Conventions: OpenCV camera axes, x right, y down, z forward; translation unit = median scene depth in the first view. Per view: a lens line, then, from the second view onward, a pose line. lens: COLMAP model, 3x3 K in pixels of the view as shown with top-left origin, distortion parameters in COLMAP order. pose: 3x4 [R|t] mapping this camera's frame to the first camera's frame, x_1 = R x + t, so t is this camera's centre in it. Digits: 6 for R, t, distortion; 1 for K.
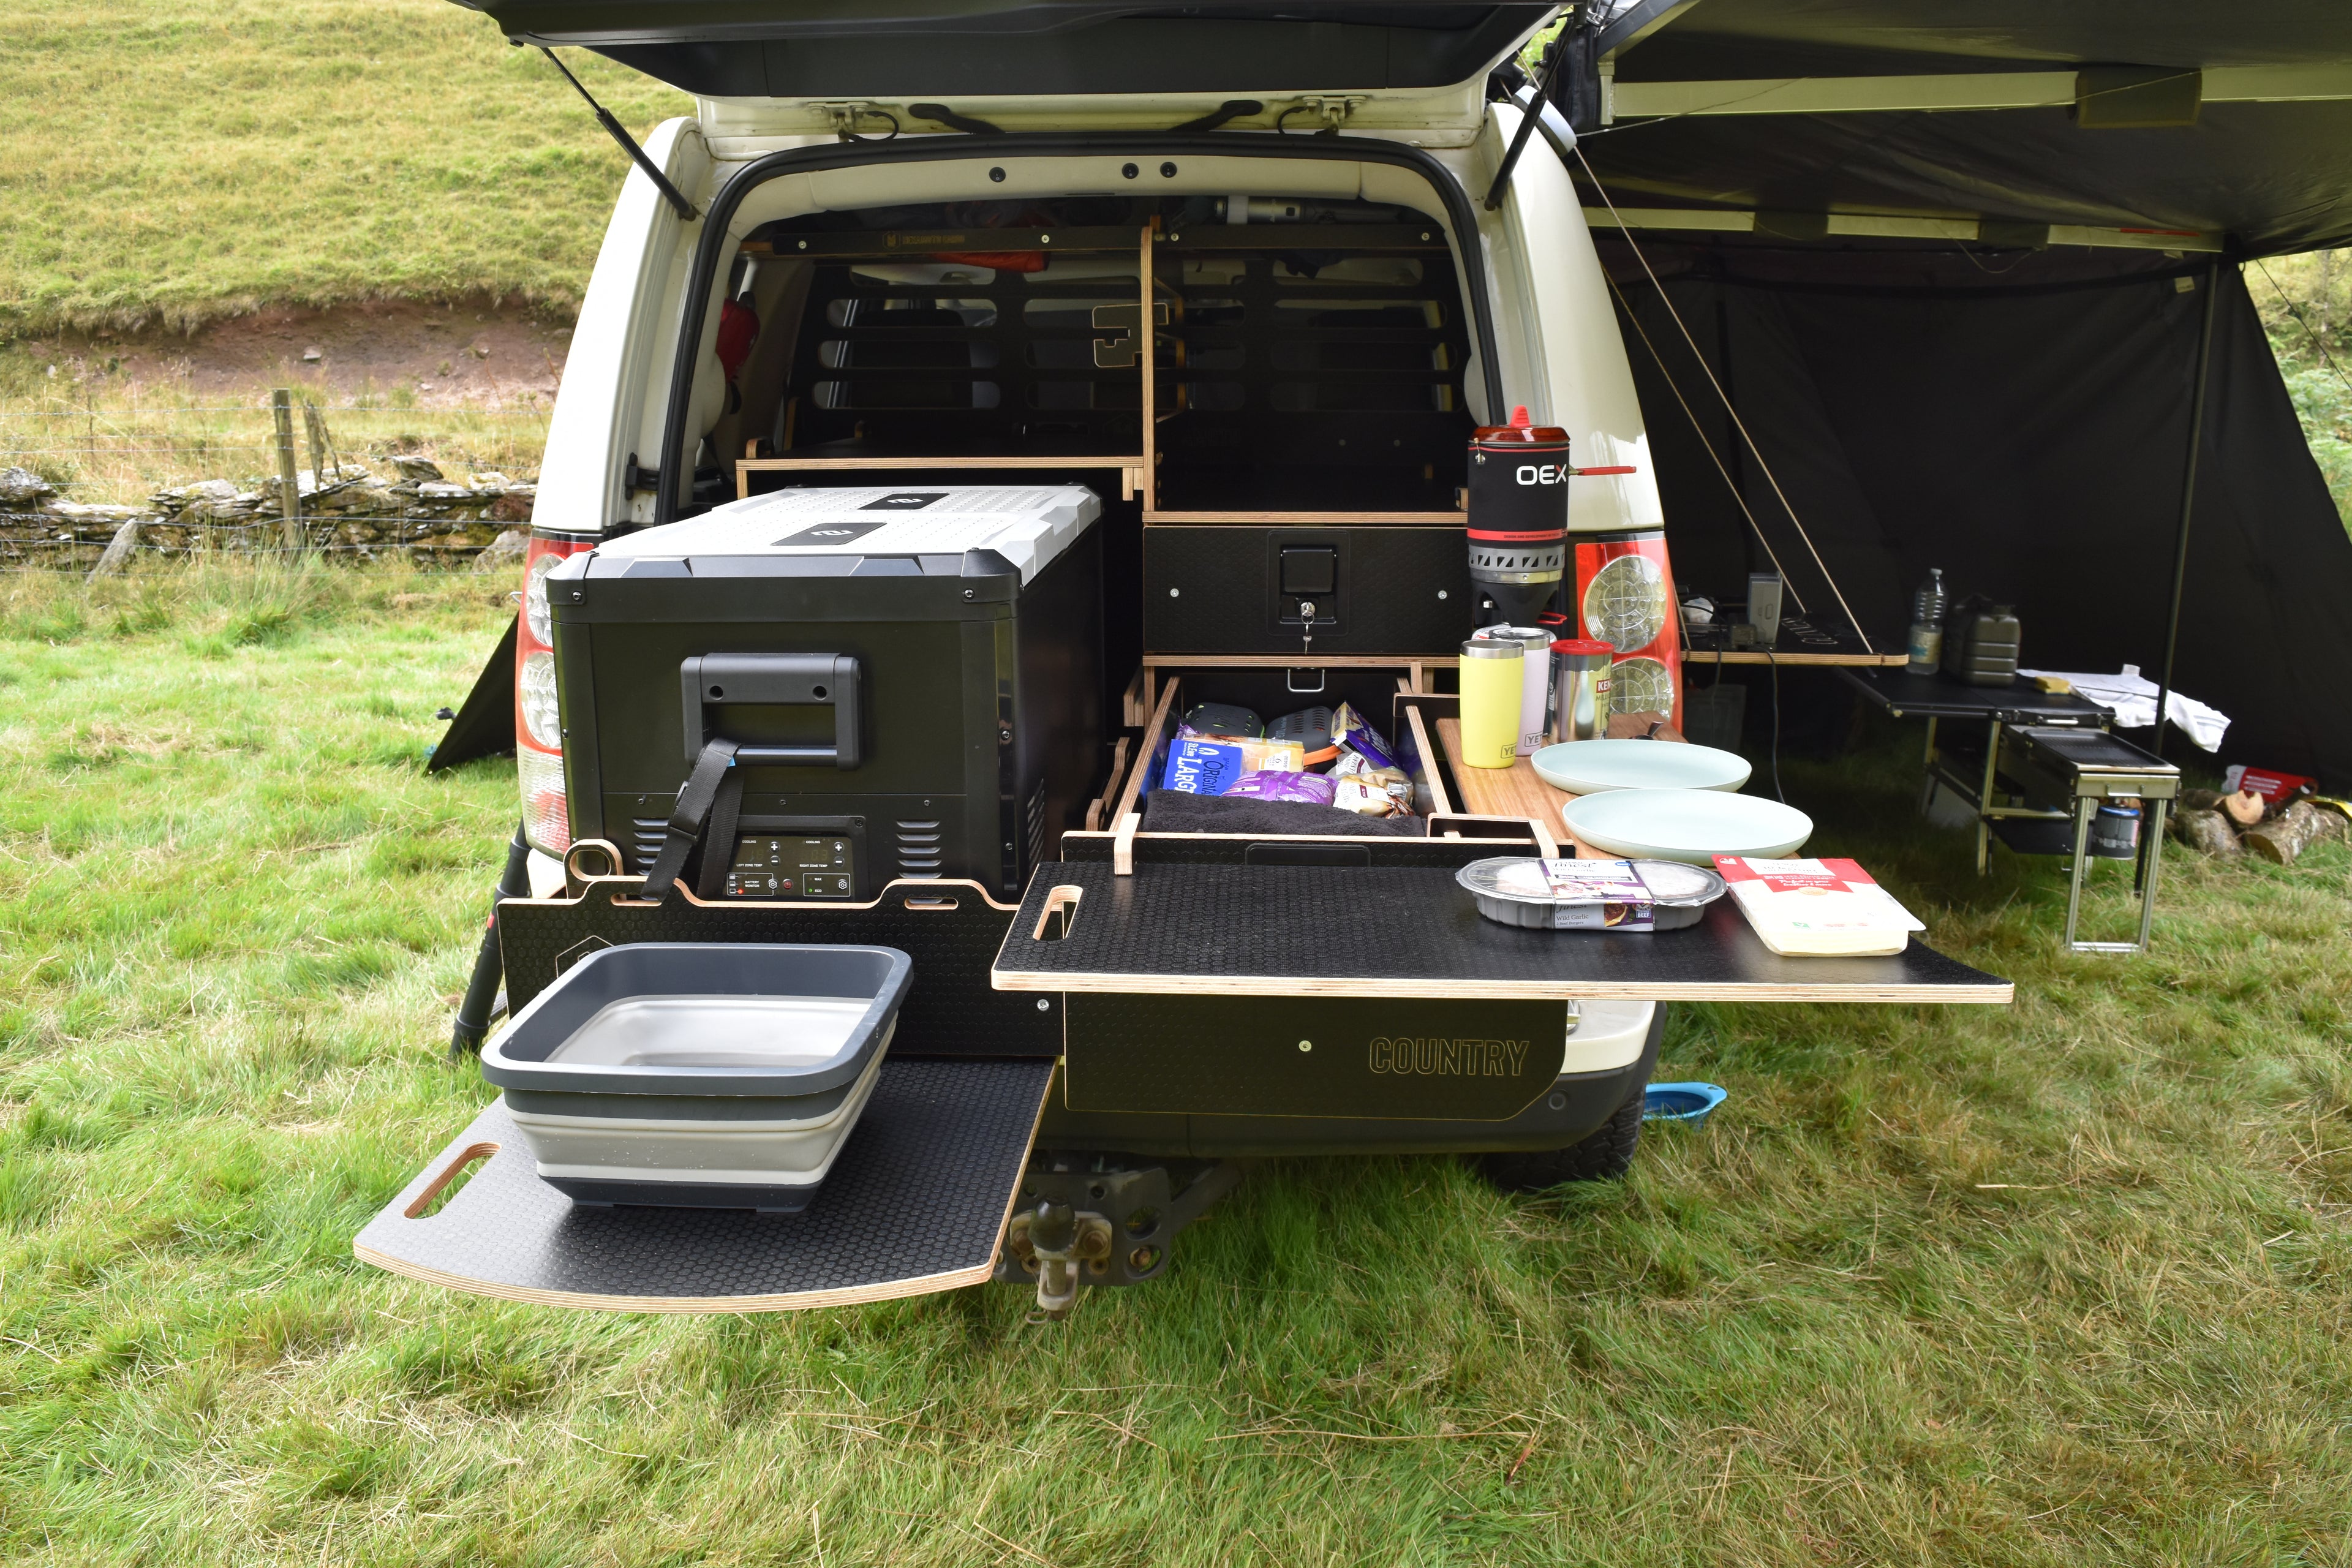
lens RADIAL K [[1837.9, 0, 1169.4], [0, 1837.9, 757.4], [0, 0, 1]] dist [-0.089160, 0.007473]
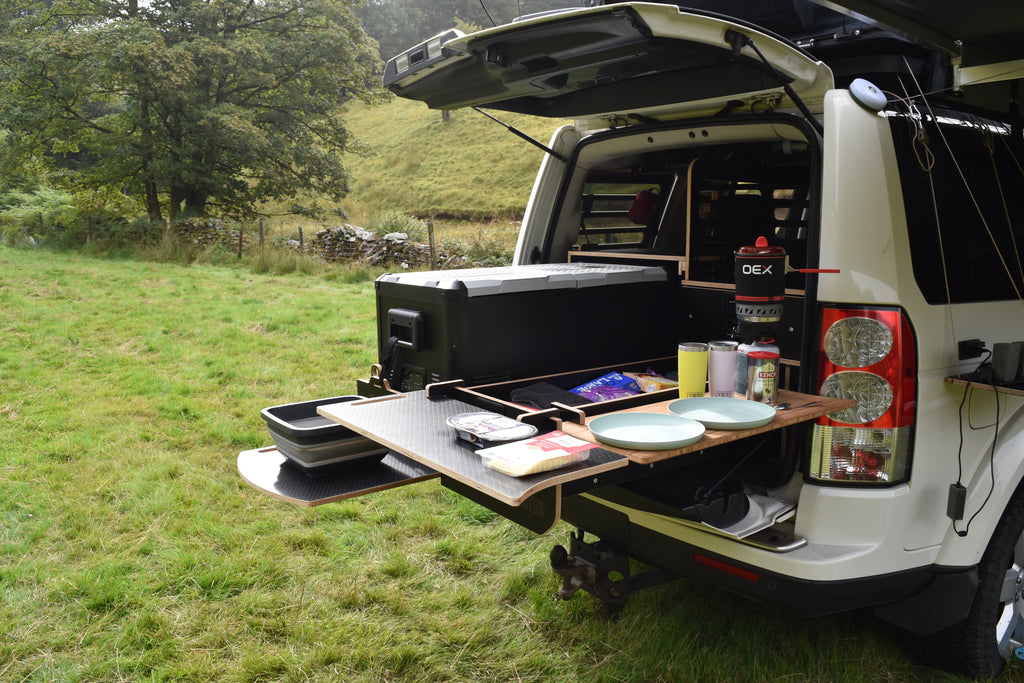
lens RADIAL K [[801.1, 0, 520.6], [0, 801.1, 331.3], [0, 0, 1]] dist [-0.095008, 0.019116]
pose [[0.655146, 0.110114, -0.747435, 0.618891], [-0.163935, 0.986470, 0.001636, -0.038048], [0.737502, 0.121459, 0.664333, 0.188785]]
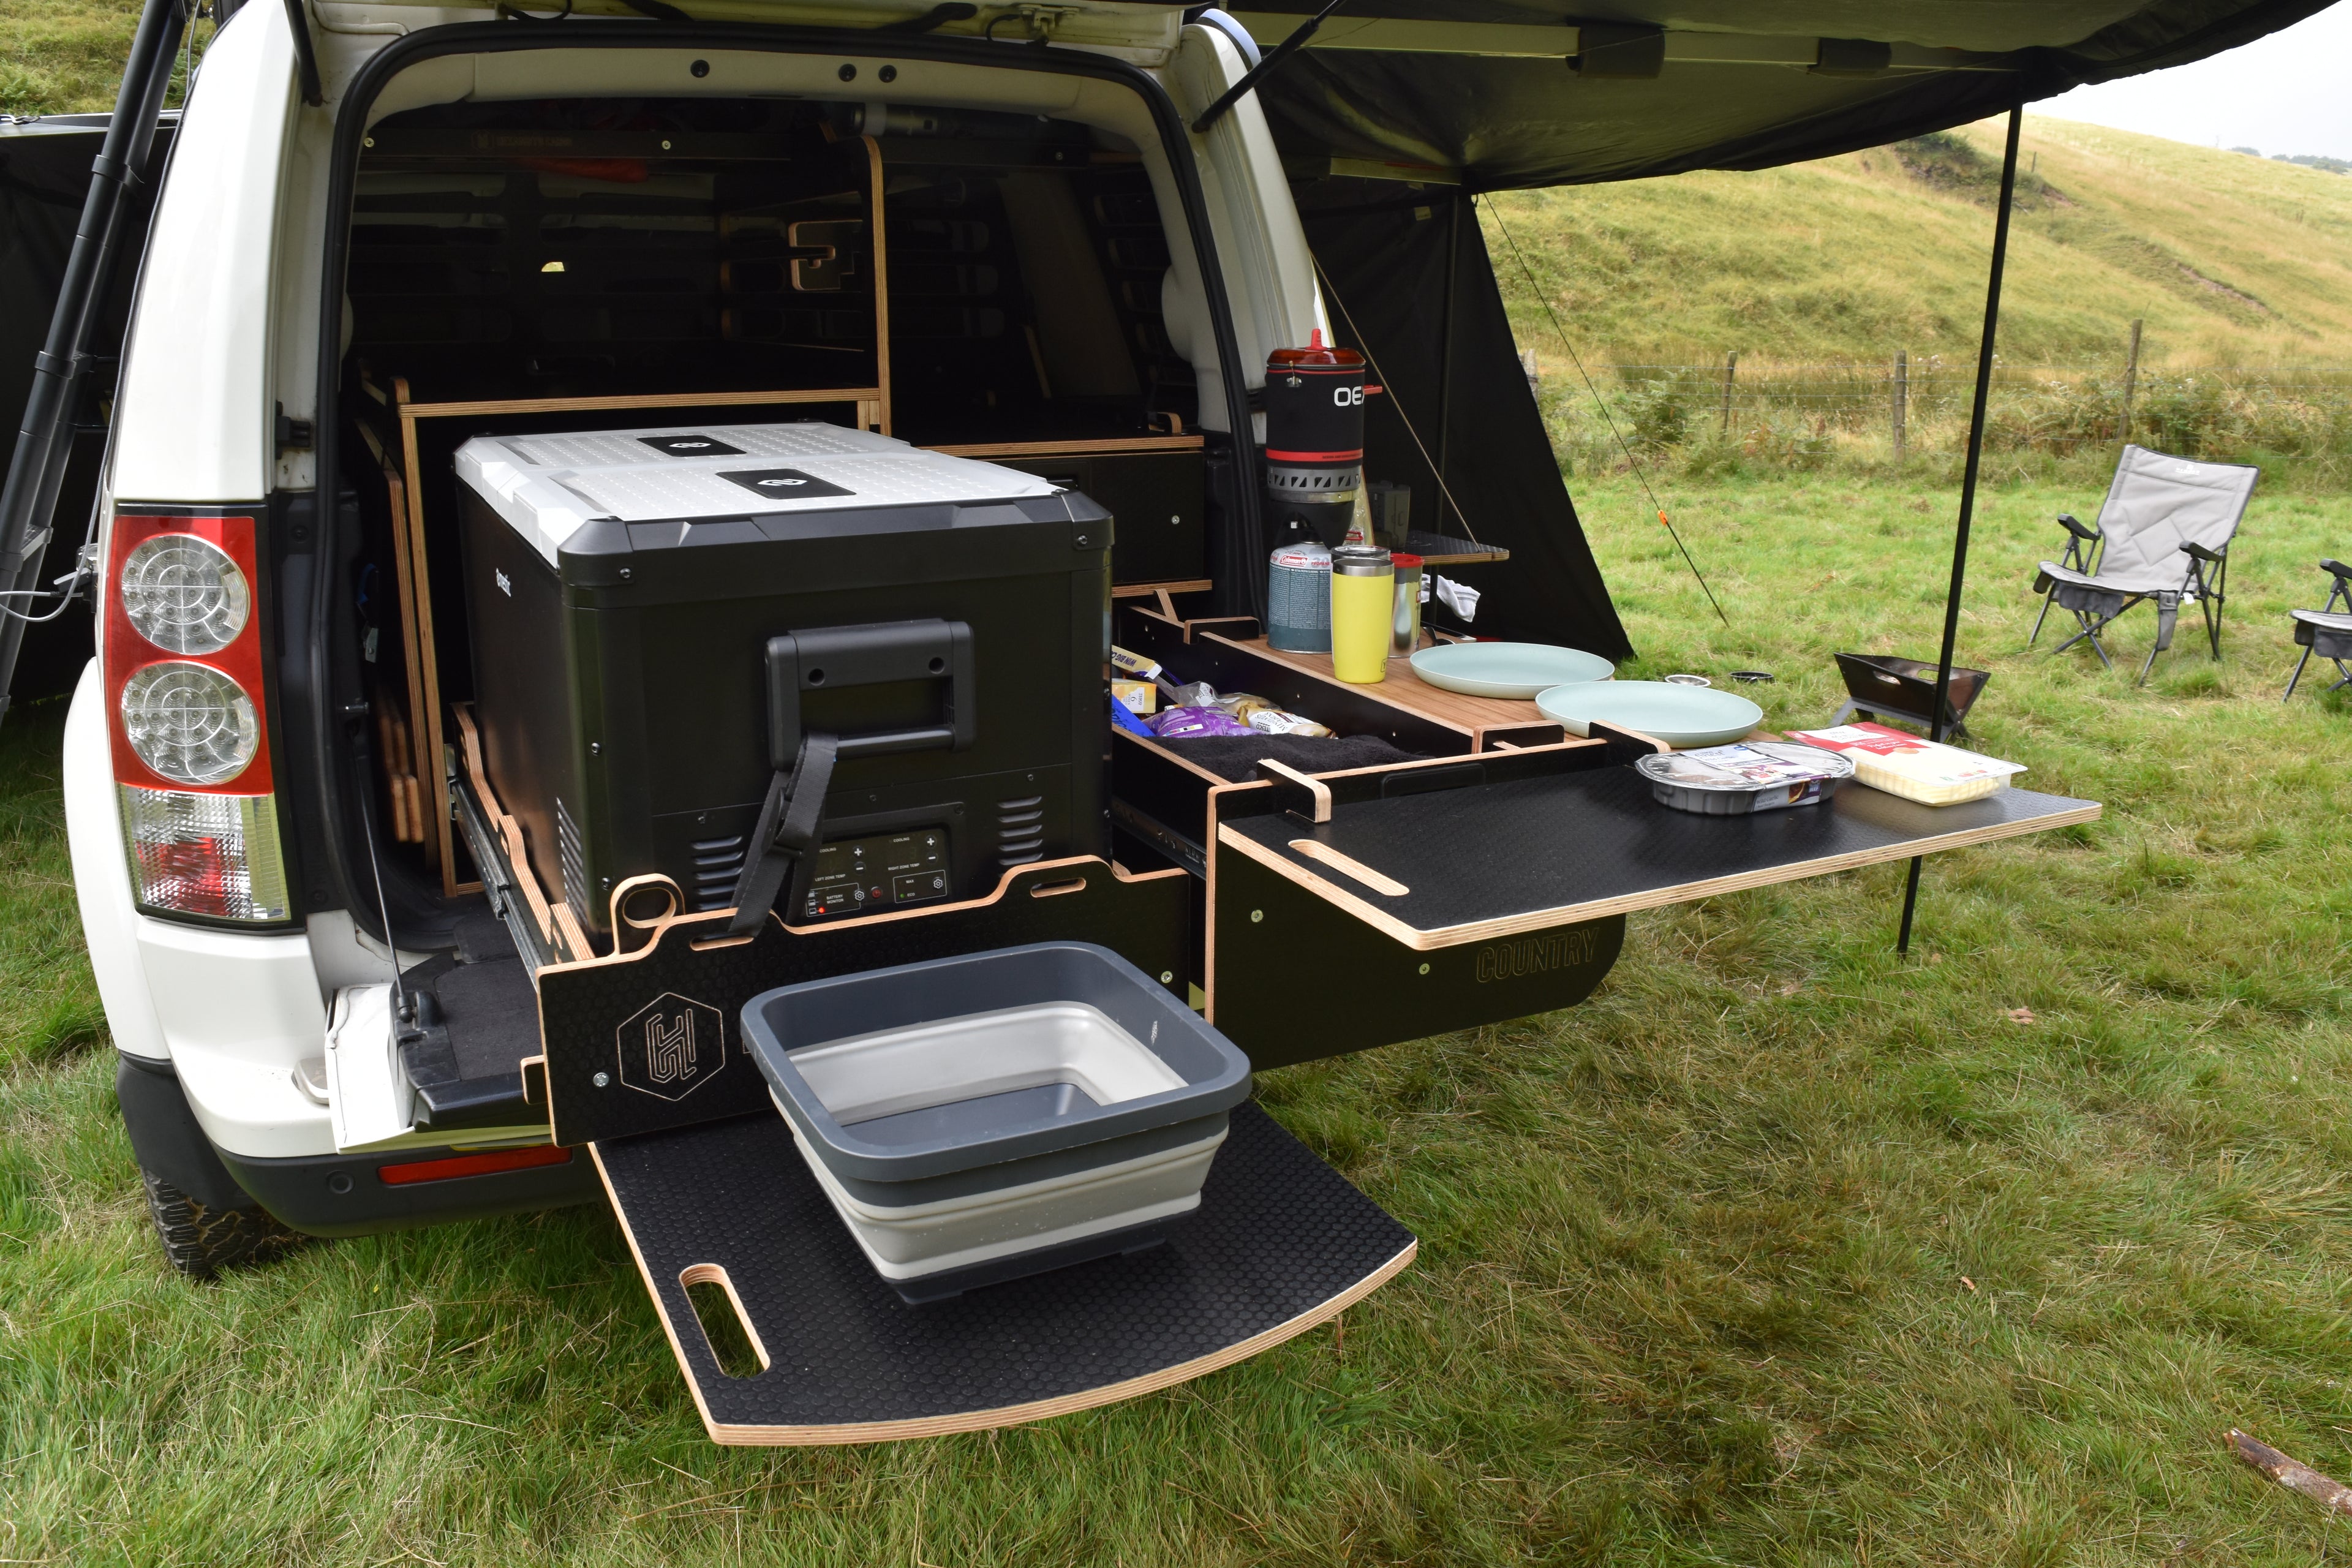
lens RADIAL K [[1840.0, 0, 1169.8], [0, 1840.0, 756.9], [0, 0, 1]] dist [-0.095008, 0.019116]
pose [[0.863674, -0.118506, 0.489922, -0.361714], [0.099661, 0.992930, 0.064487, -0.025642], [-0.494100, -0.006870, 0.869378, 0.133086]]
